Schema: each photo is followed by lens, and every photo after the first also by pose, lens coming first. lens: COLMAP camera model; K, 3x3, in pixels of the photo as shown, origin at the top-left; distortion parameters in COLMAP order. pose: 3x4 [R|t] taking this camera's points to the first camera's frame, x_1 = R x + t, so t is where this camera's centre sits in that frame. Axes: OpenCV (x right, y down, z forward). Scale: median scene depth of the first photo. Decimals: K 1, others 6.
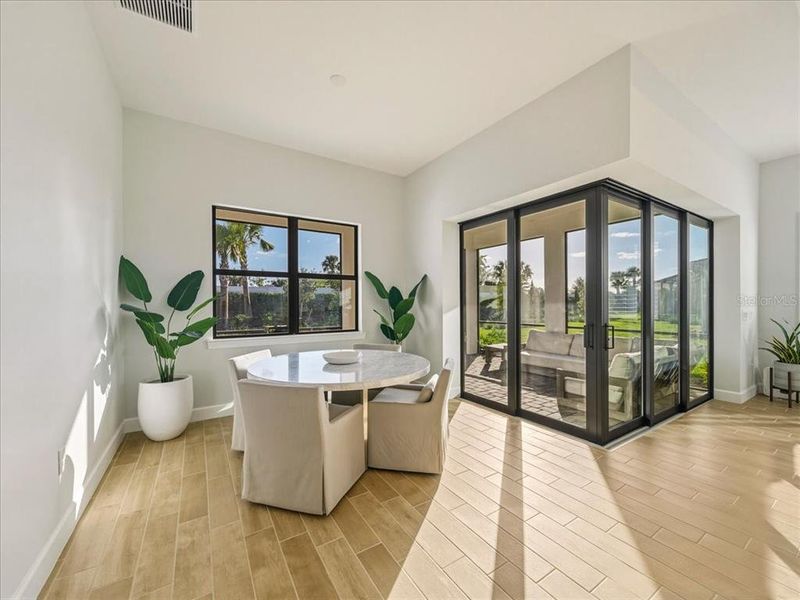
lens RADIAL K [[320.5, 0, 400.0], [0, 320.5, 300.0], [0, 0, 1]] dist [0.000424, 0.000110]
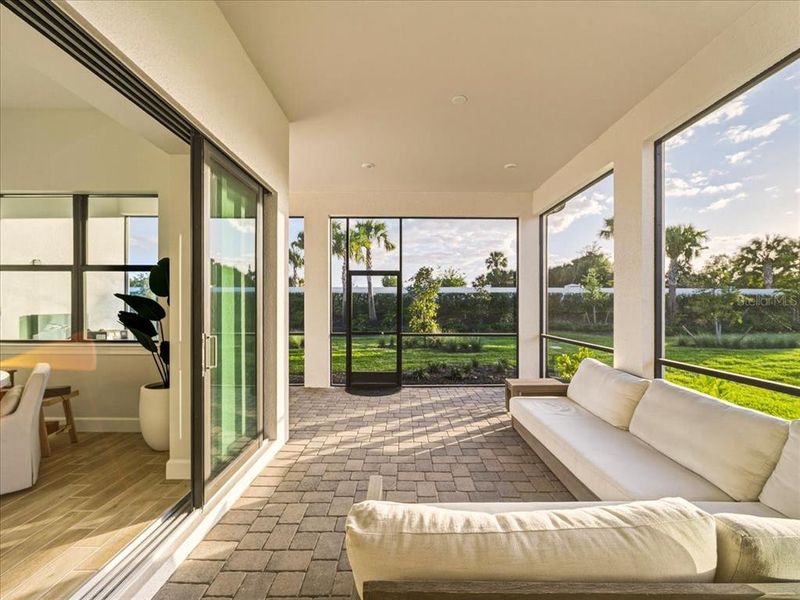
lens RADIAL K [[323.7, 0, 400.0], [0, 323.7, 300.0], [0, 0, 1]] dist [0.000422, 0.000029]
pose [[0.843186, 0.000158, -0.537622, 0.160827], [0.001071, 0.999997, 0.001973, 0.000137], [0.537621, -0.002240, 0.843184, 0.157391]]
